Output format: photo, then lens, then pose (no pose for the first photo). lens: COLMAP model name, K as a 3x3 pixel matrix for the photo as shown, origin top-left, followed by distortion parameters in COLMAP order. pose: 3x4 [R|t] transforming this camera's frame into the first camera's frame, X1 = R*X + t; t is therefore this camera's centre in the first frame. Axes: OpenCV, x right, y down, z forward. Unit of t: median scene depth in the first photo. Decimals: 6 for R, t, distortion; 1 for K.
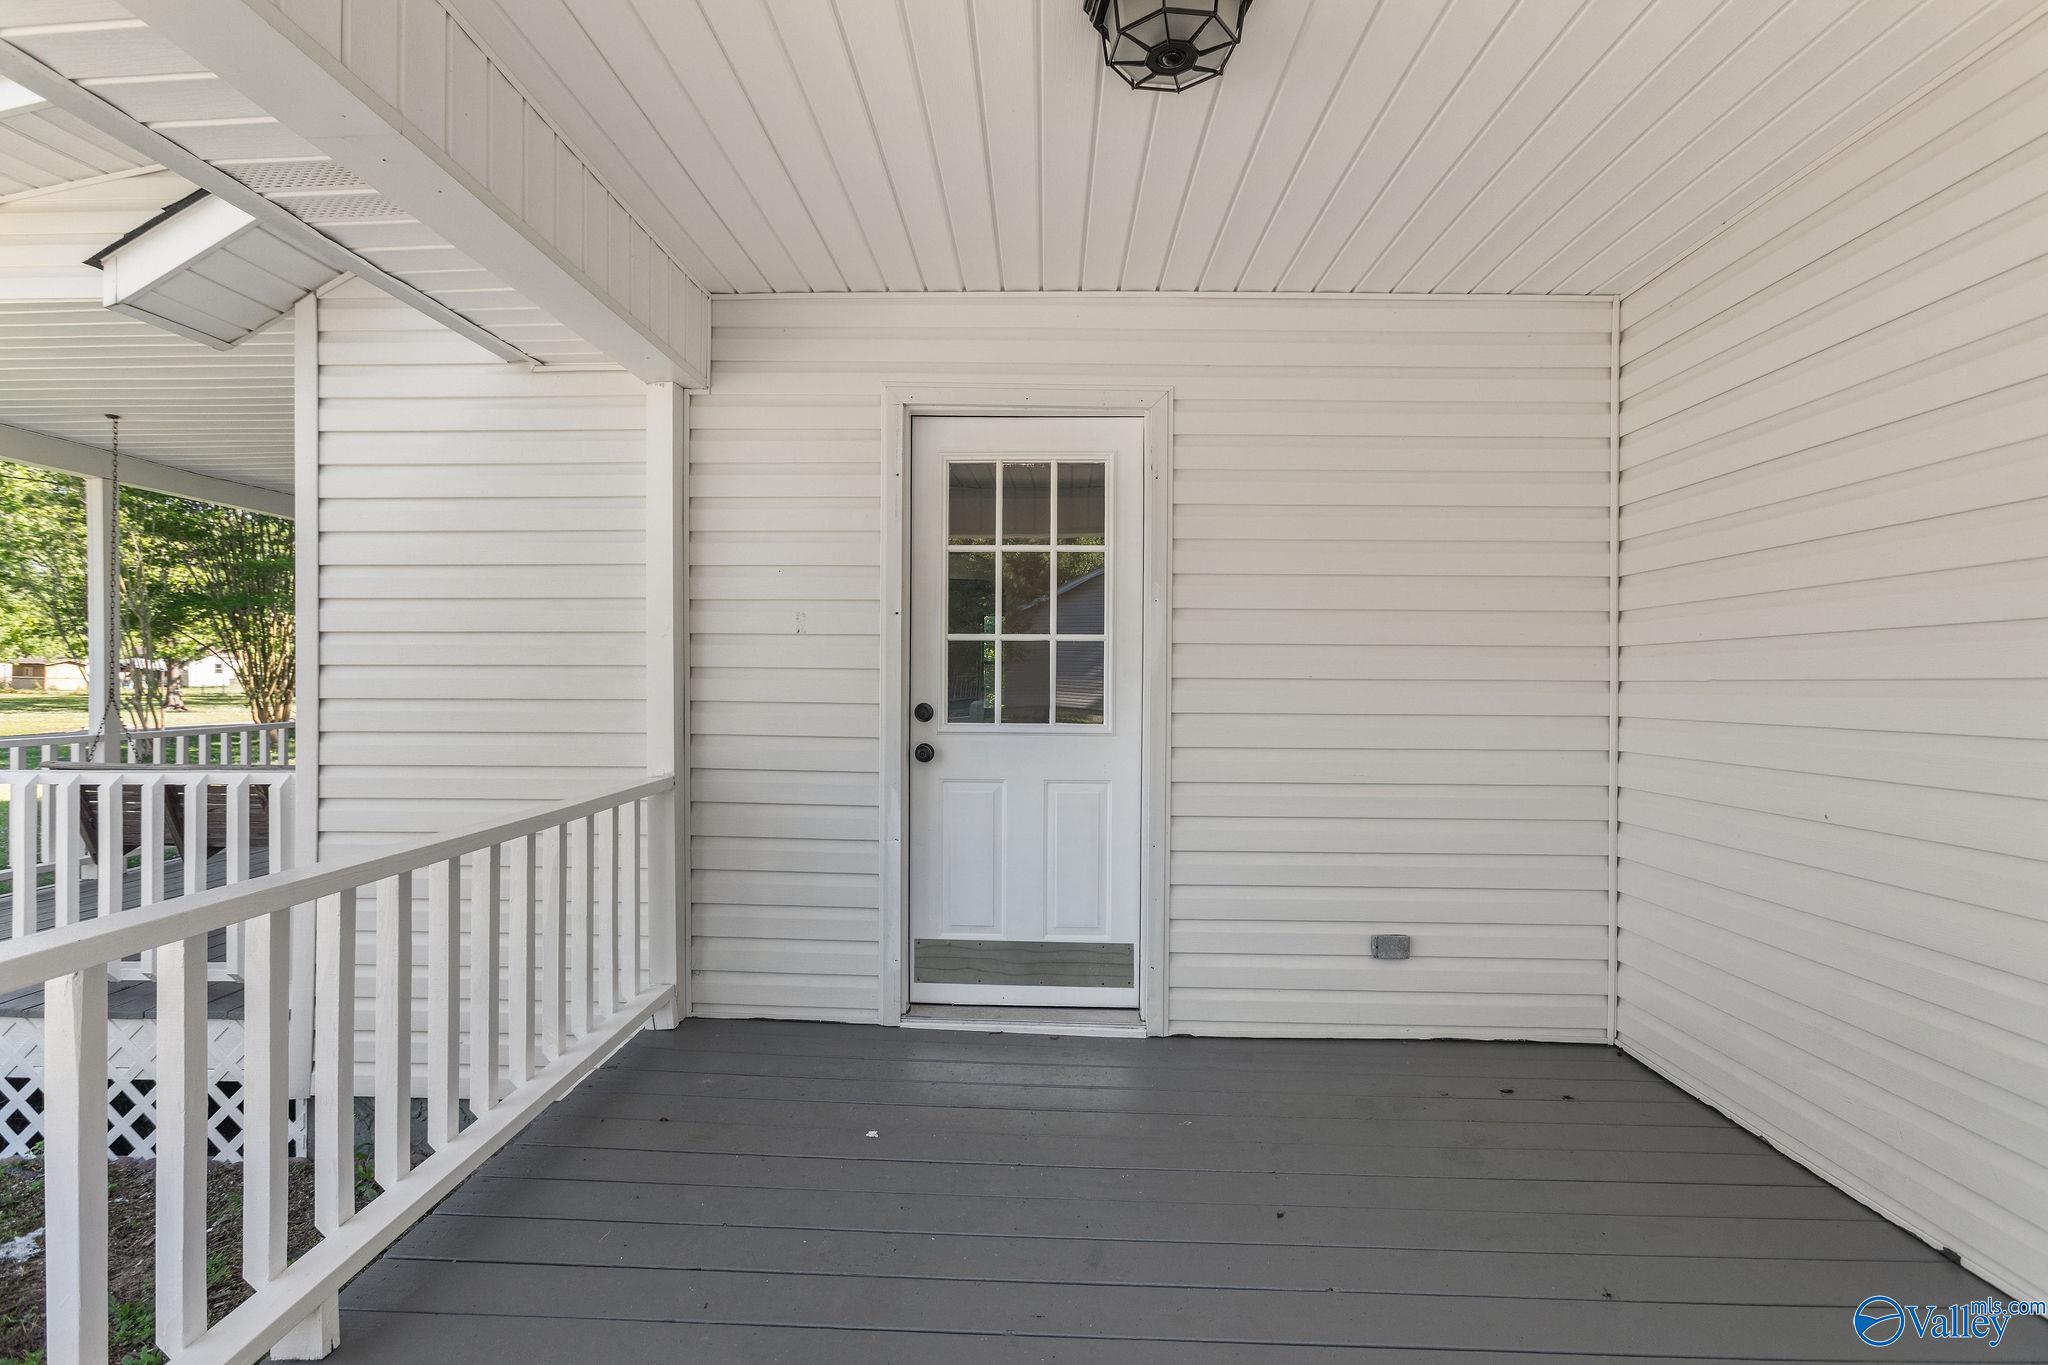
lens RADIAL K [[930.8, 0, 1024.0], [0, 930.8, 682.5], [0, 0, 1]] dist [0.015689, 0.000003]
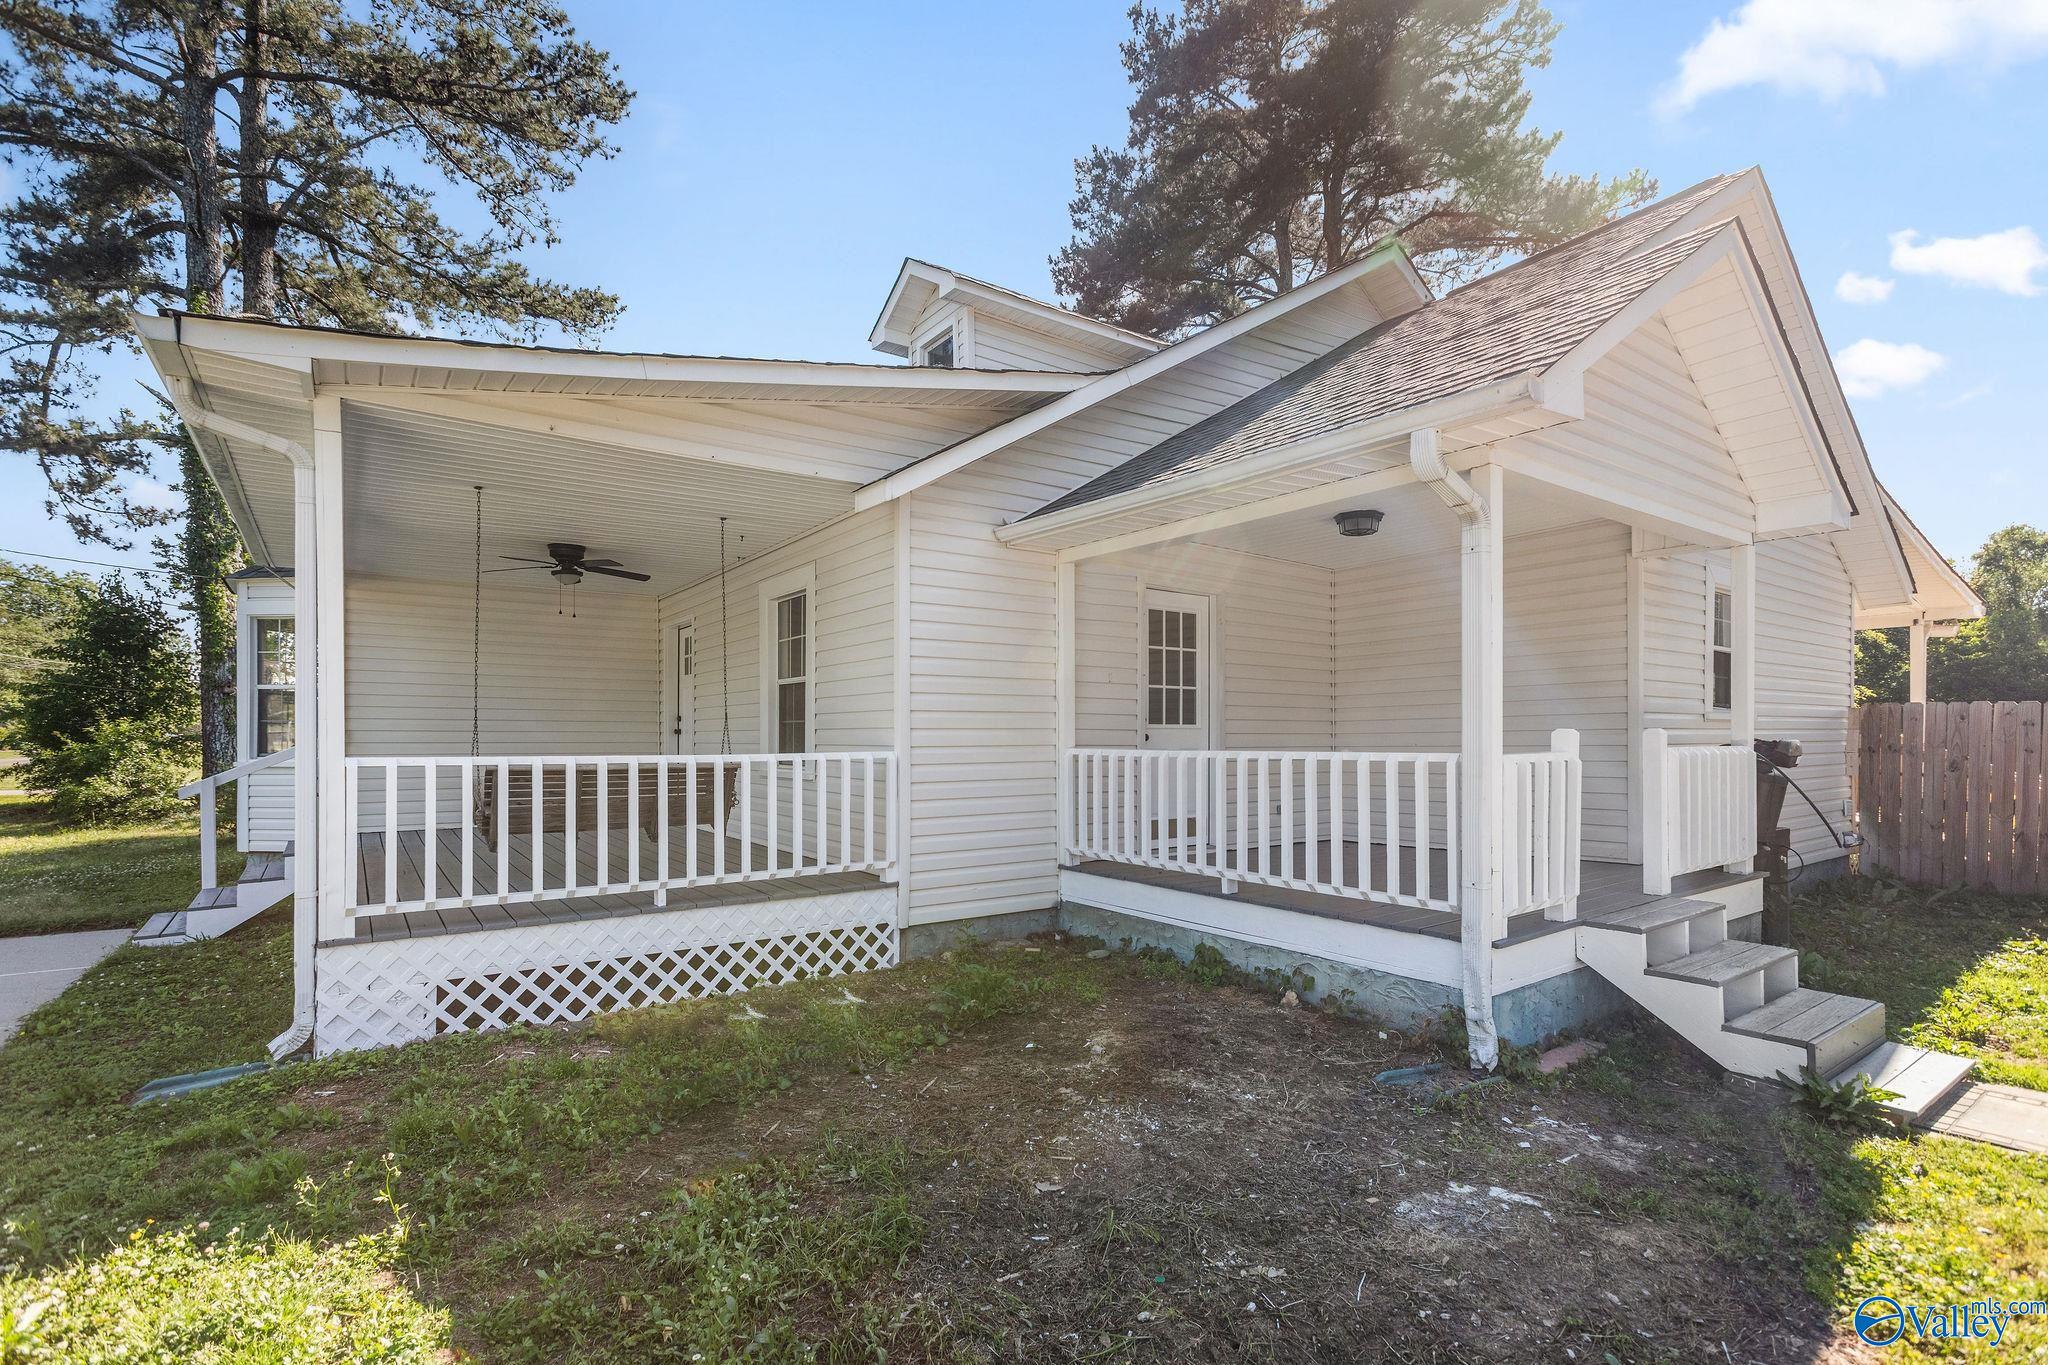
lens RADIAL K [[930.8, 0, 1024.0], [0, 930.8, 682.5], [0, 0, 1]] dist [0.015689, 0.000003]
pose [[0.779644, 0.024956, 0.625726, -1.691154], [0.008566, 0.998687, -0.050504, 0.048252], [-0.626164, 0.044735, 0.778407, -0.524388]]
